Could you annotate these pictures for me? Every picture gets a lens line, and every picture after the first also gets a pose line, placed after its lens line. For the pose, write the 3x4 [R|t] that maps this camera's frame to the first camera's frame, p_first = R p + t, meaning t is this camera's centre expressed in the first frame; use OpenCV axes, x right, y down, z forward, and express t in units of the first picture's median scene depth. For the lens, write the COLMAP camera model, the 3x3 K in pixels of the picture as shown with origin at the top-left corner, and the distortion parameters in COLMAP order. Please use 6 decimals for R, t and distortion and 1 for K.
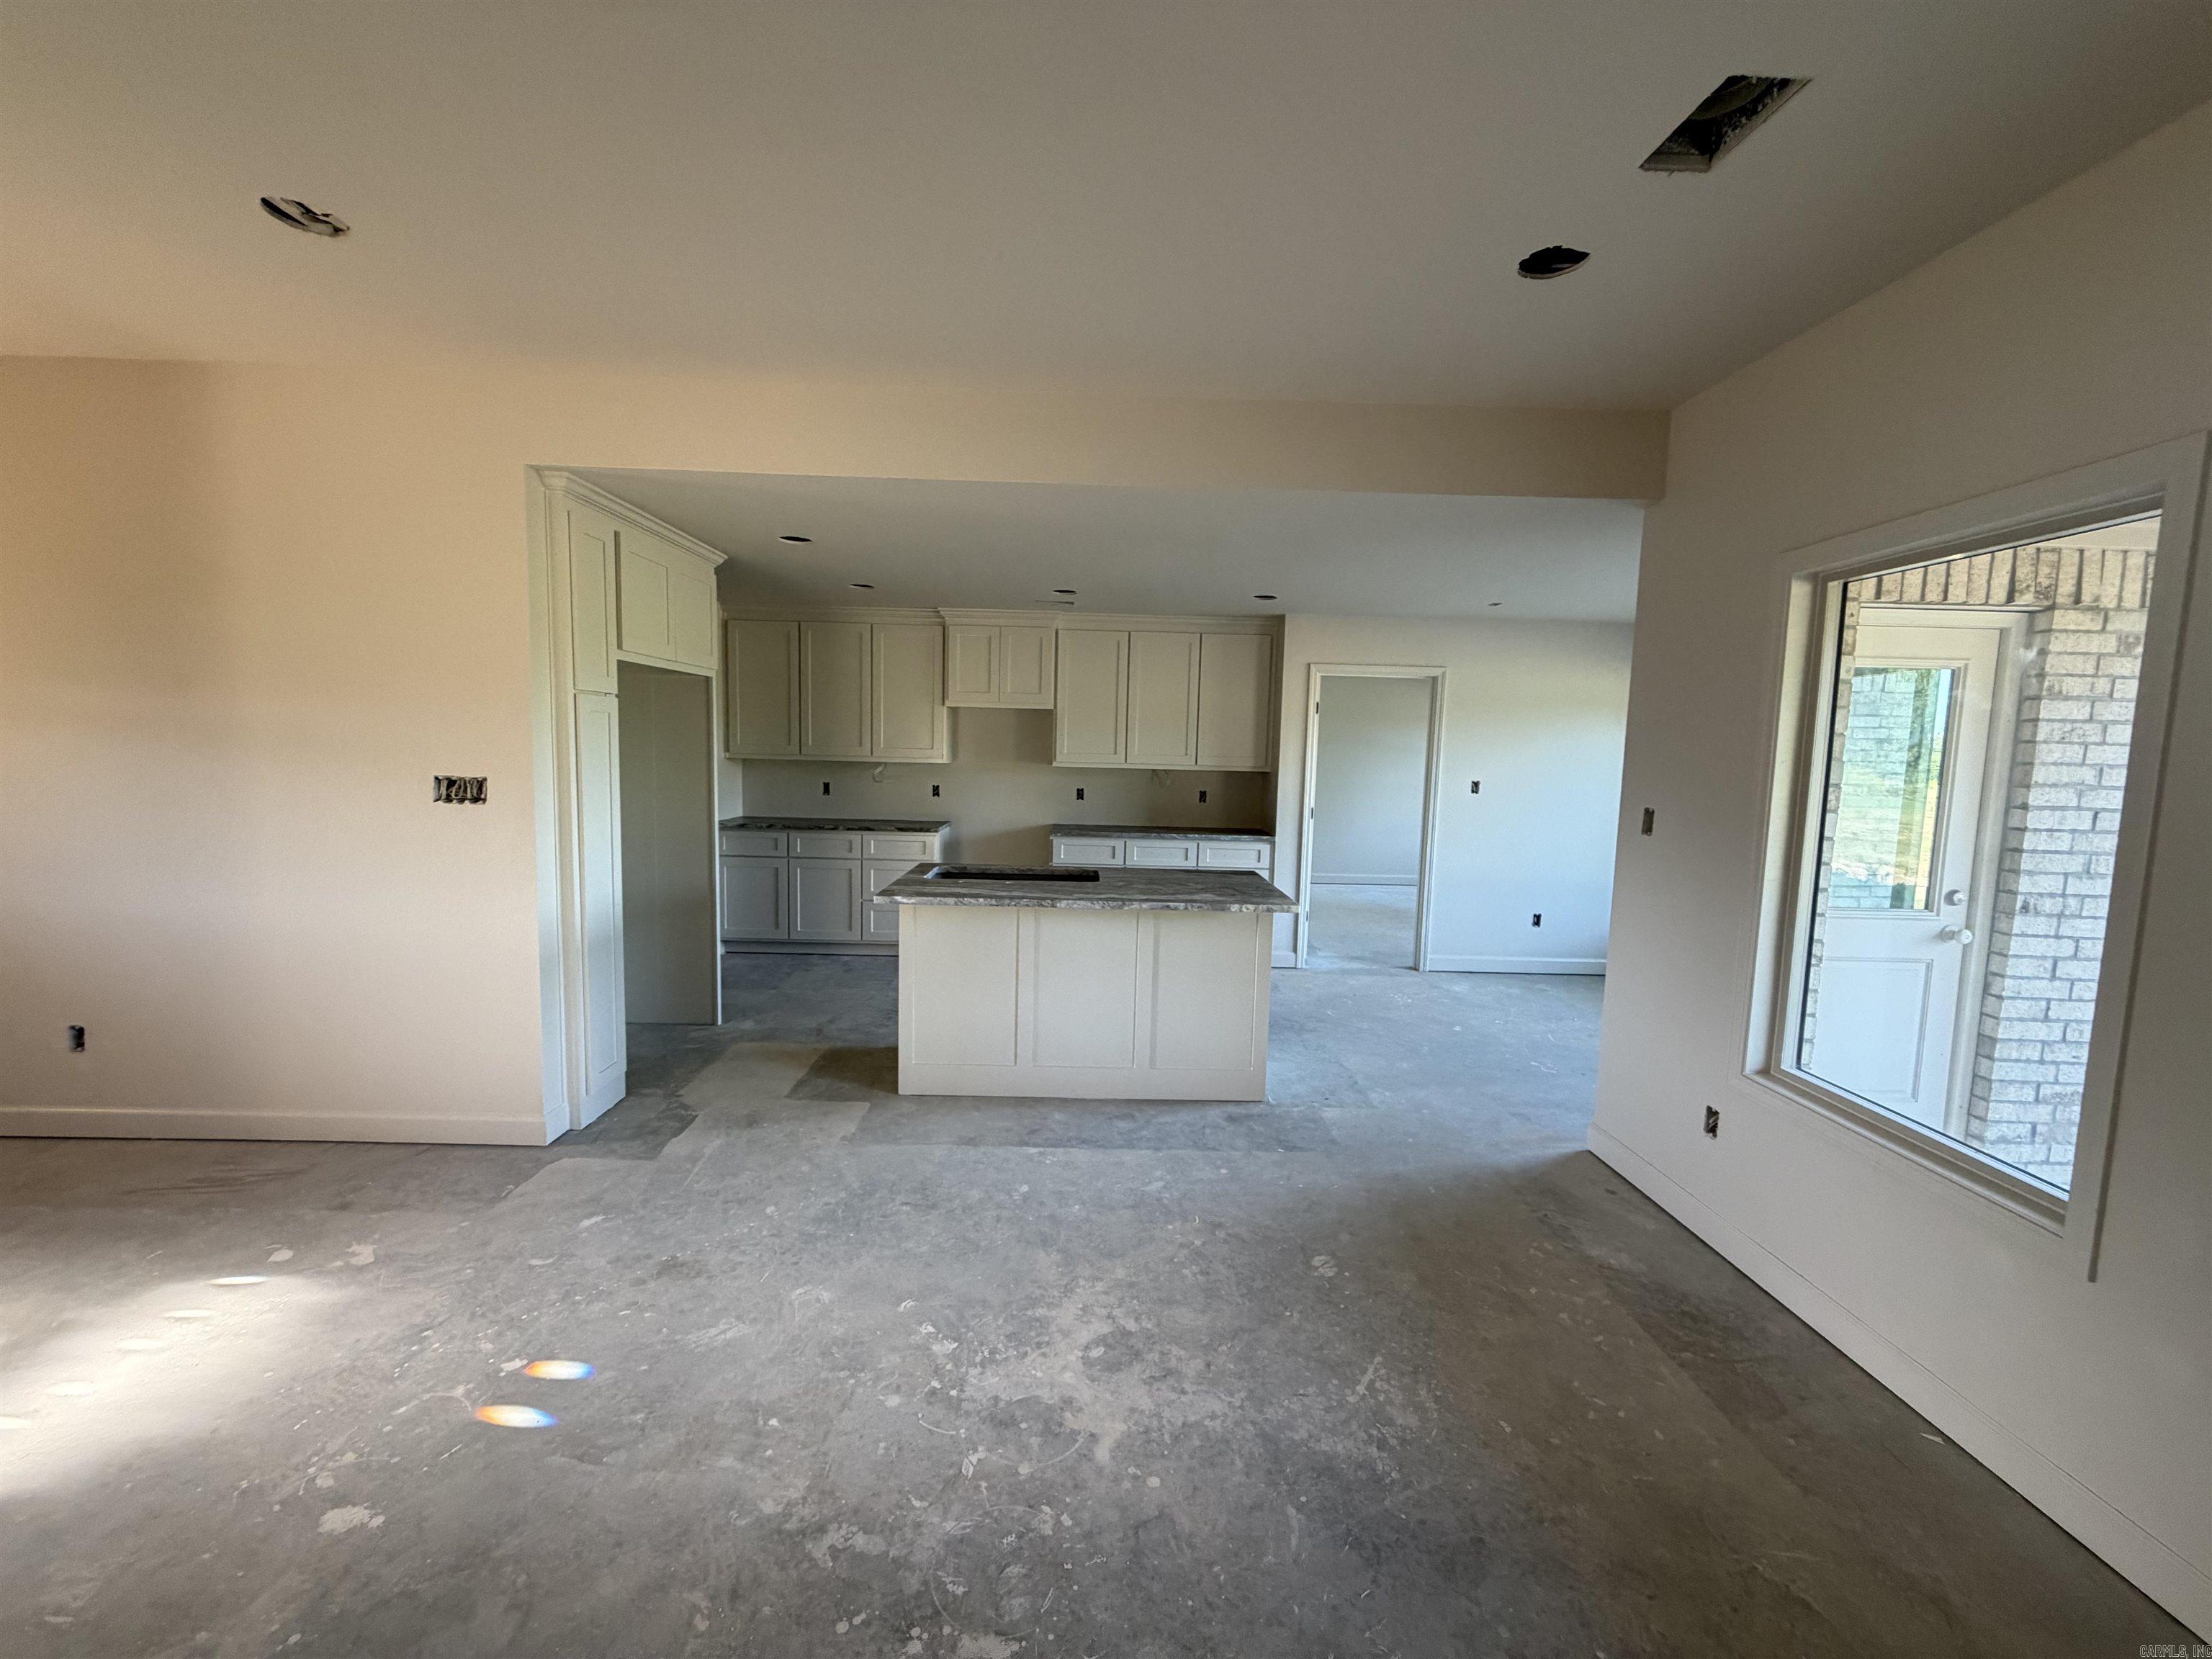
lens RADIAL K [[881.6, 0, 1101.0], [0, 881.6, 836.8], [0, 0, 1]] dist [-0.001184, 0.000163]
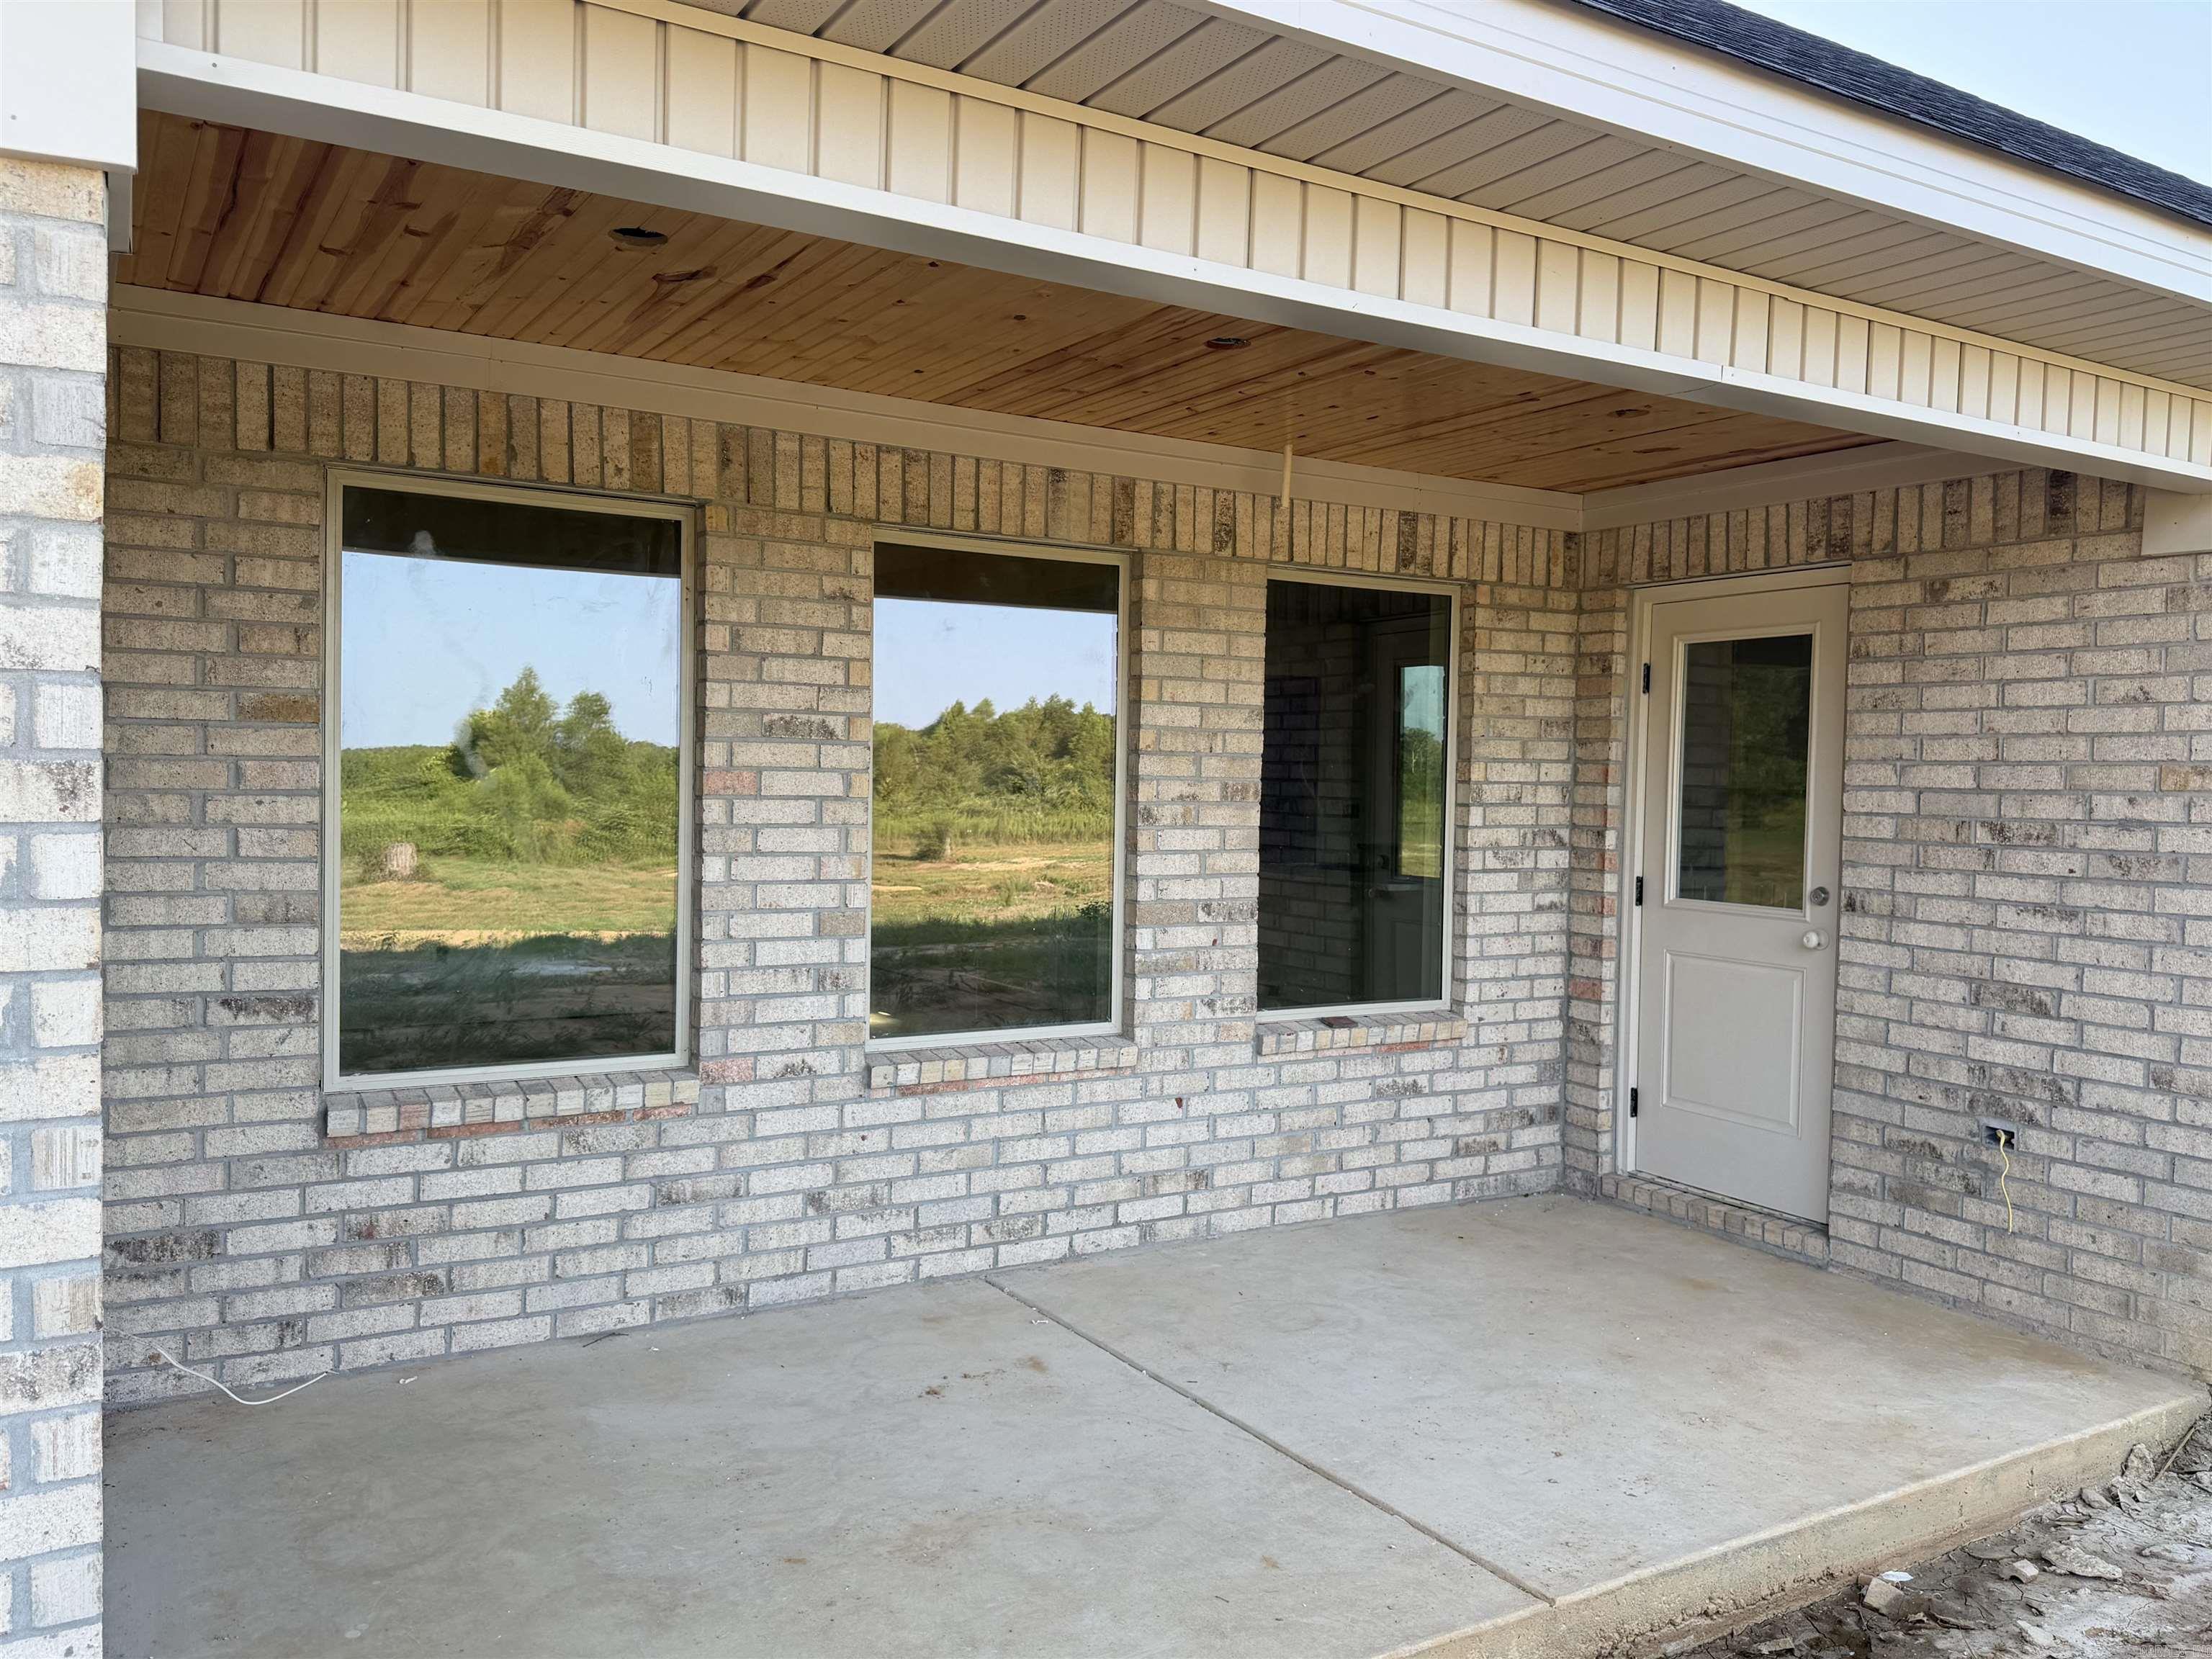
lens RADIAL K [[1701.6, 0, 1122.6], [0, 1701.6, 841.7], [0, 0, 1]] dist [0.006843, -0.009253]
pose [[0.512271, 0.019144, -0.858611, 2.117363], [-0.098959, 0.994408, -0.036869, 0.151307], [0.853104, 0.103854, 0.511301, -0.454277]]
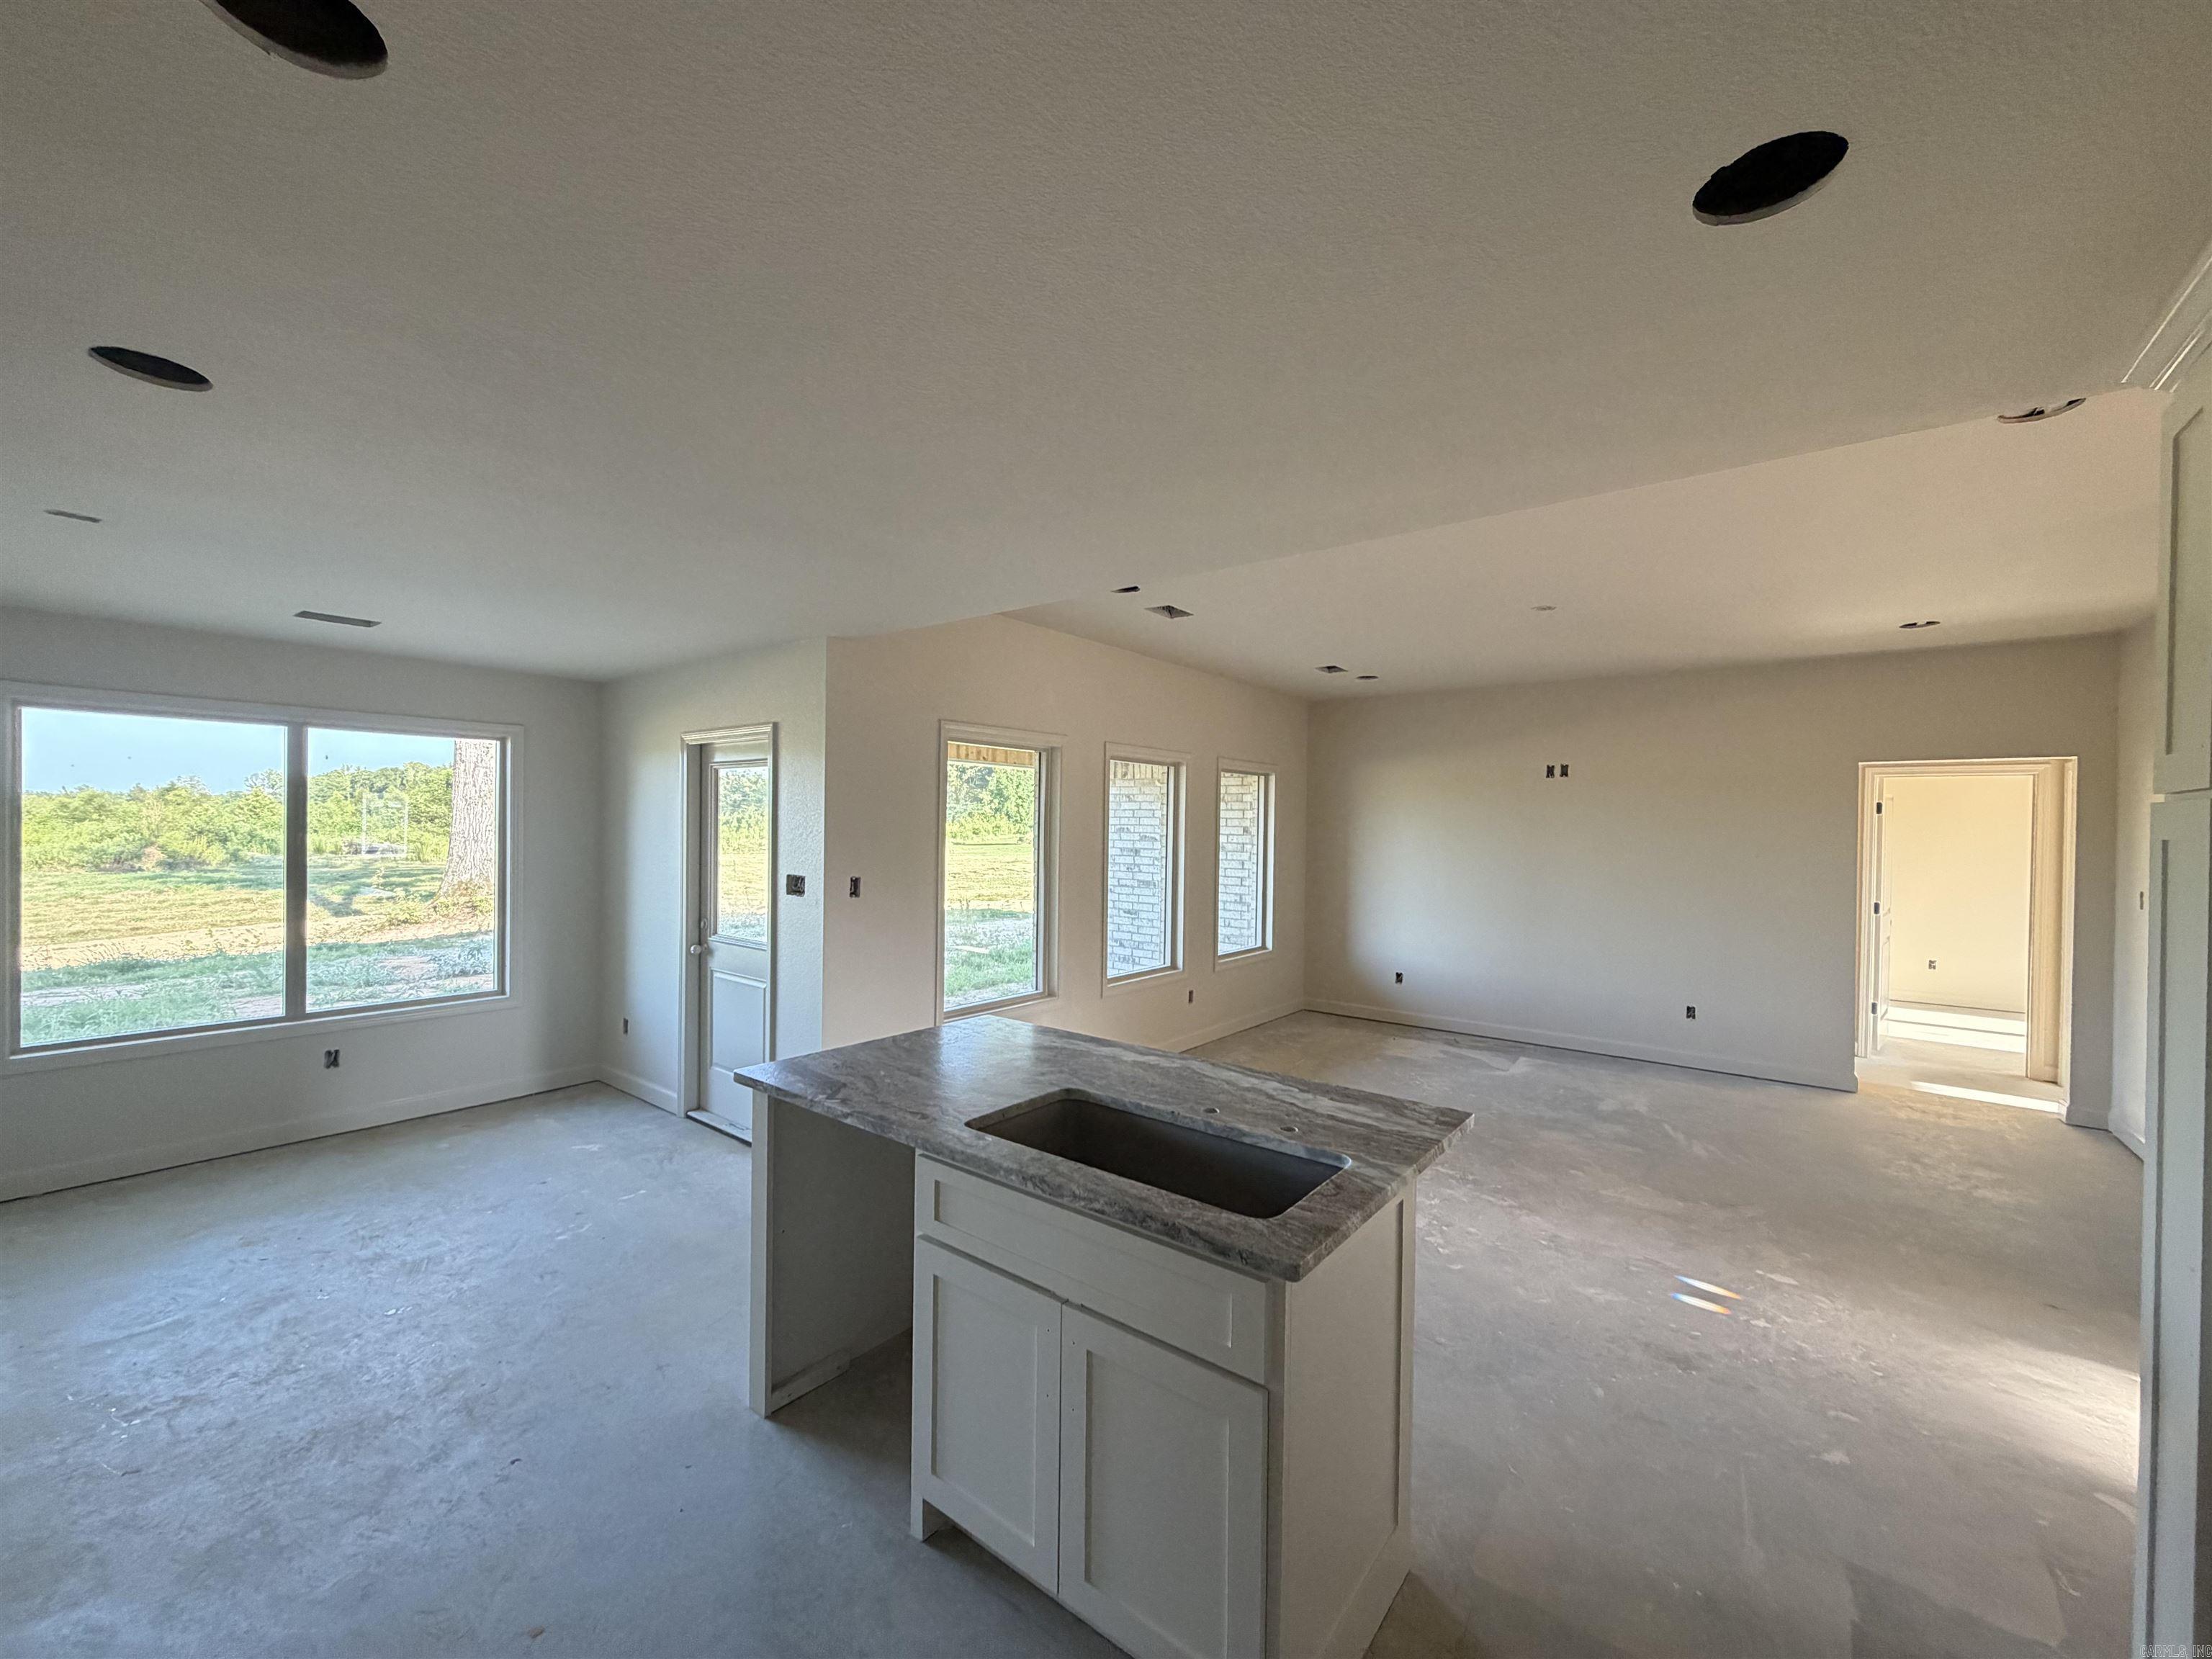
lens RADIAL K [[881.6, 0, 1101.7], [0, 881.6, 831.5], [0, 0, 1]] dist [-0.001184, 0.000163]
pose [[-0.775186, -0.039729, 0.630482, -0.480194], [0.030630, 0.994483, 0.100327, -0.220423], [-0.630990, 0.097084, -0.769693, 1.781278]]
